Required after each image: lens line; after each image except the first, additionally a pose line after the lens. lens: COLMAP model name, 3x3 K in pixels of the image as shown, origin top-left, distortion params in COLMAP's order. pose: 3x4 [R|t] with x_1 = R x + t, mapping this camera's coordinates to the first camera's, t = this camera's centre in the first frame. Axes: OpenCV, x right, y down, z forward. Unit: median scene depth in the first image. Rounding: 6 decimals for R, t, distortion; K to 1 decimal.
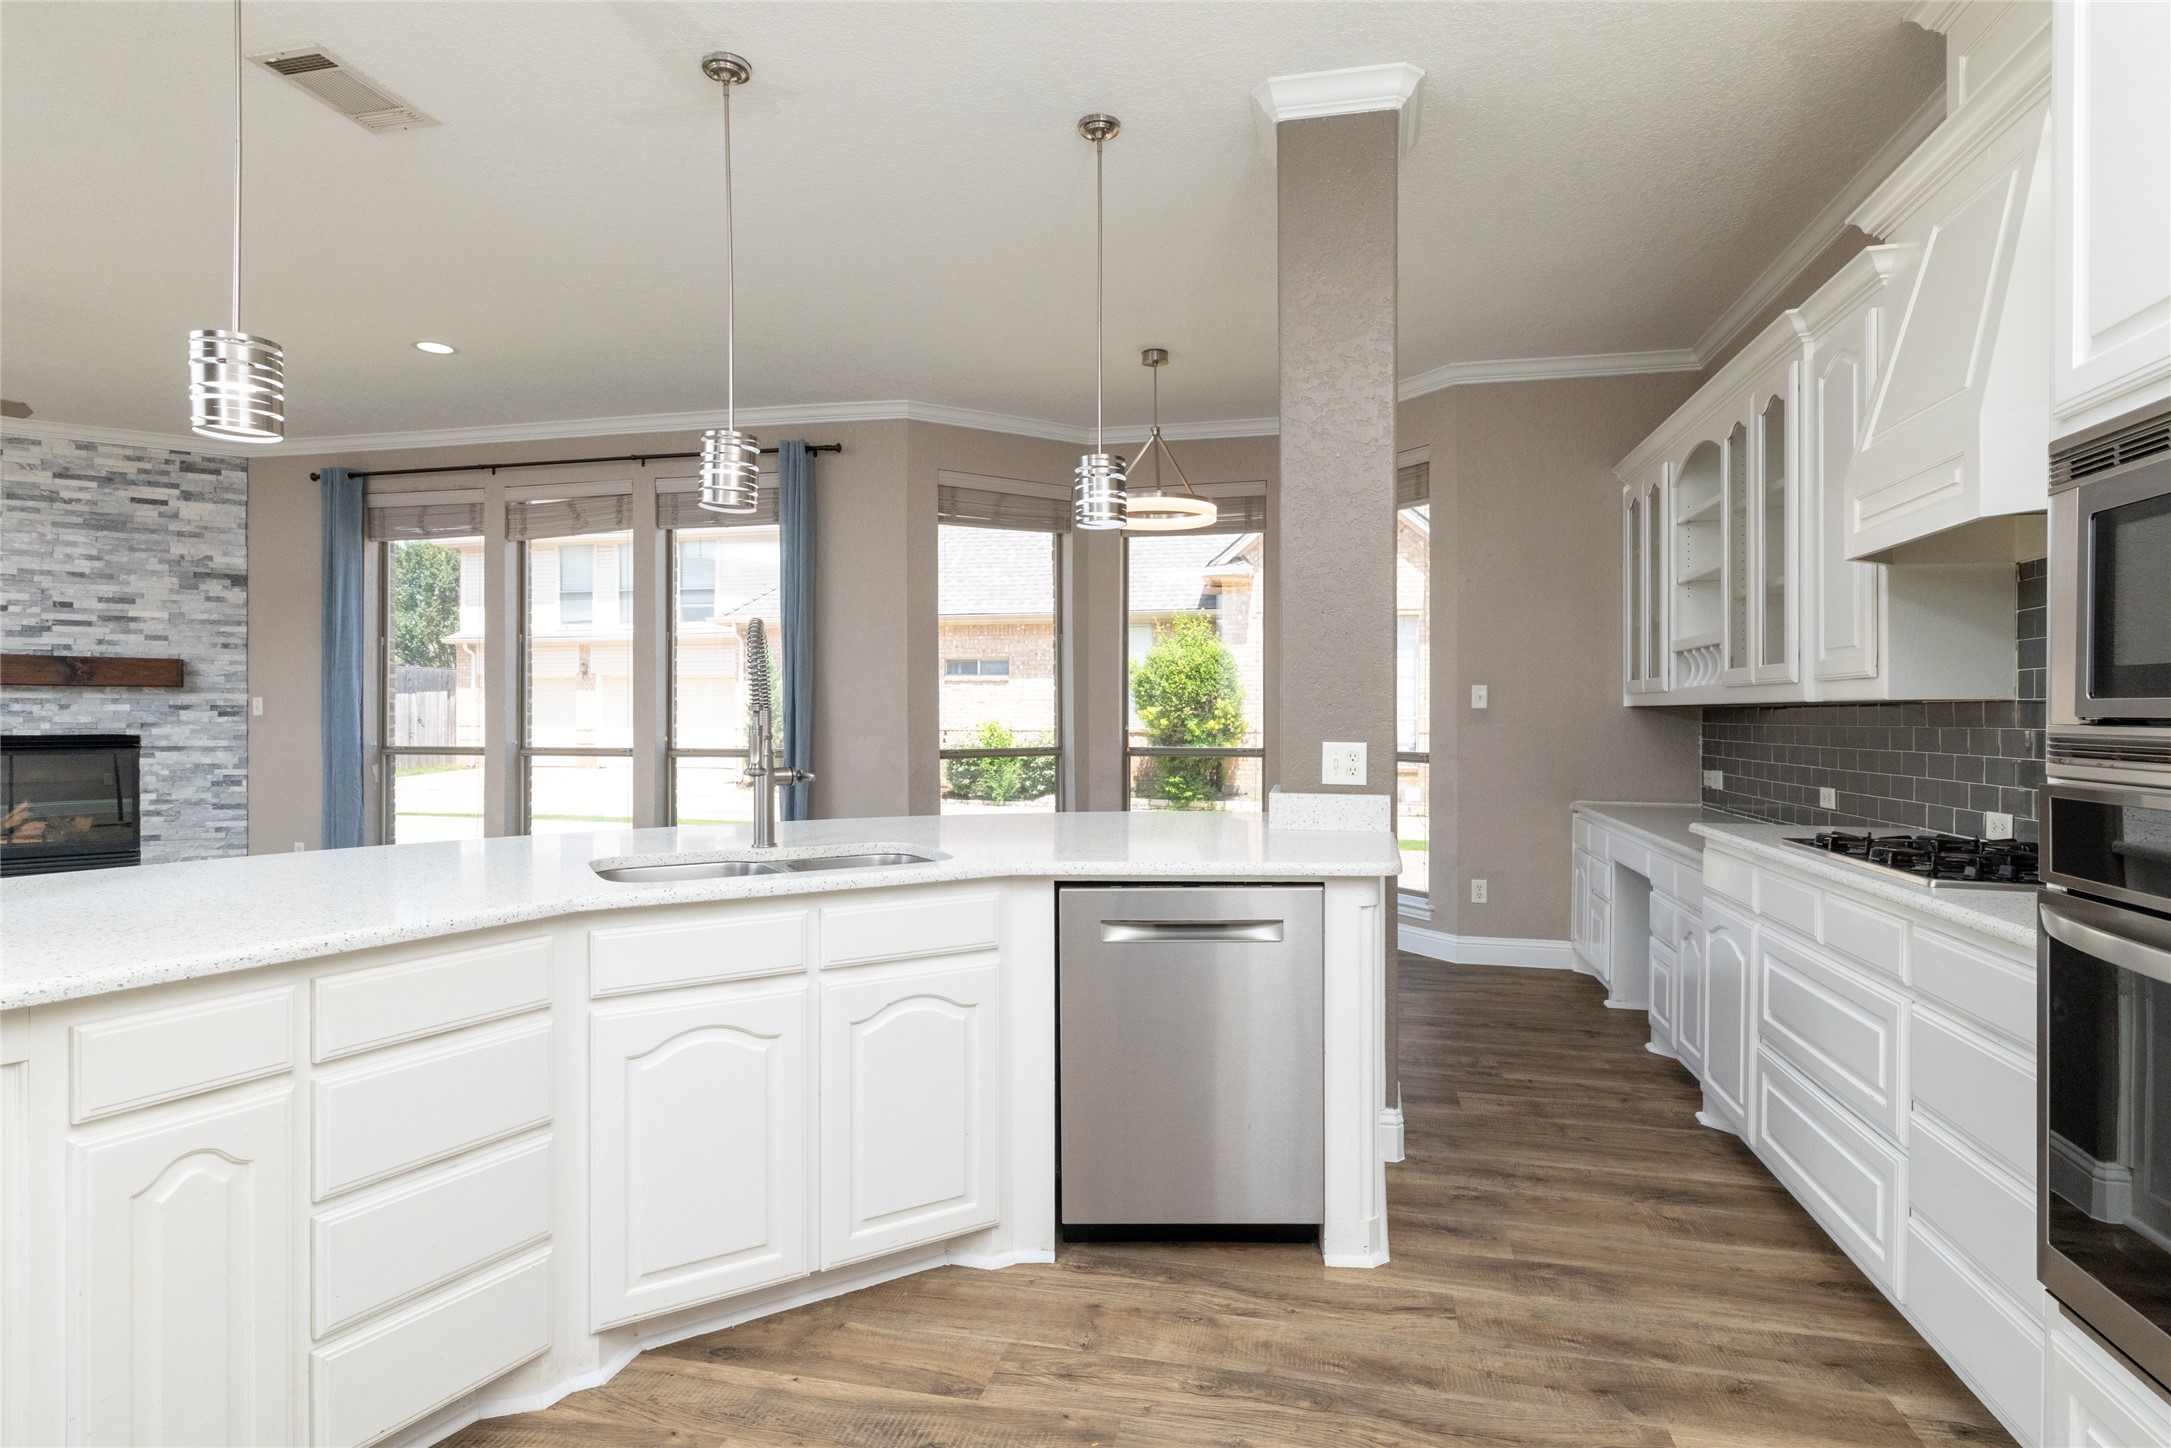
lens RADIAL K [[1099.1, 0, 1093.6], [0, 1099.1, 714.2], [0, 0, 1]] dist [0.000118, -0.000127]
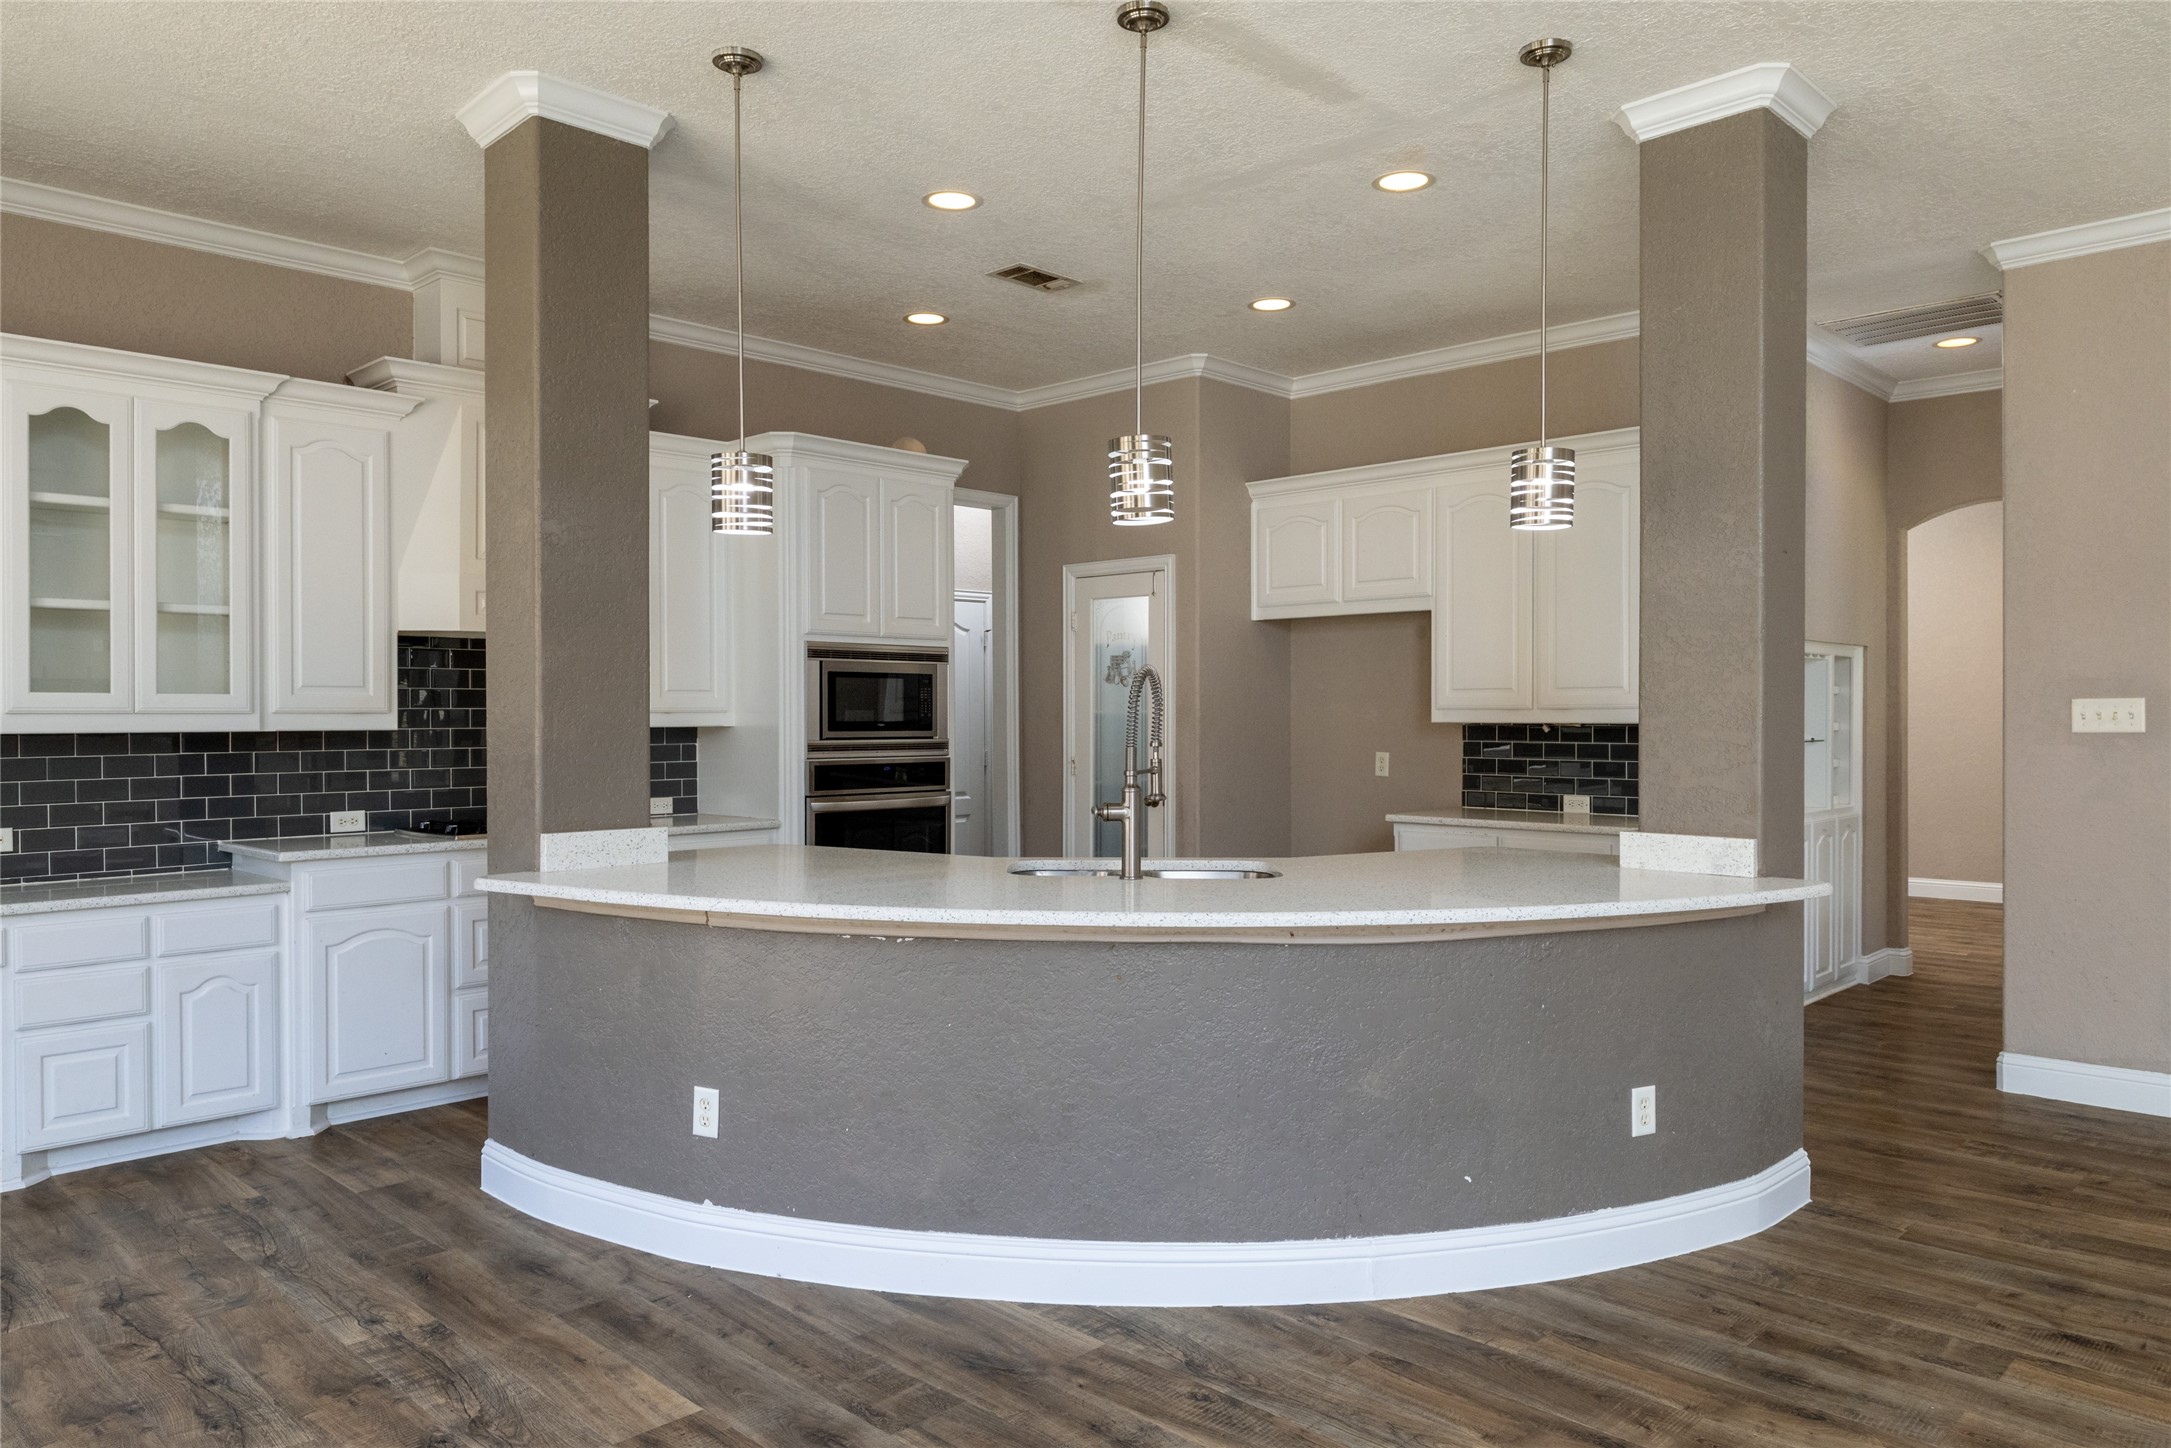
lens RADIAL K [[1474.0, 0, 1098.6], [0, 1474.0, 724.9], [0, 0, 1]] dist [0.005337, -0.004313]
pose [[-0.860484, -0.002971, 0.509468, -1.116154], [0.001283, 0.999967, 0.007999, -0.039001], [-0.509475, 0.007536, -0.860452, 2.533020]]
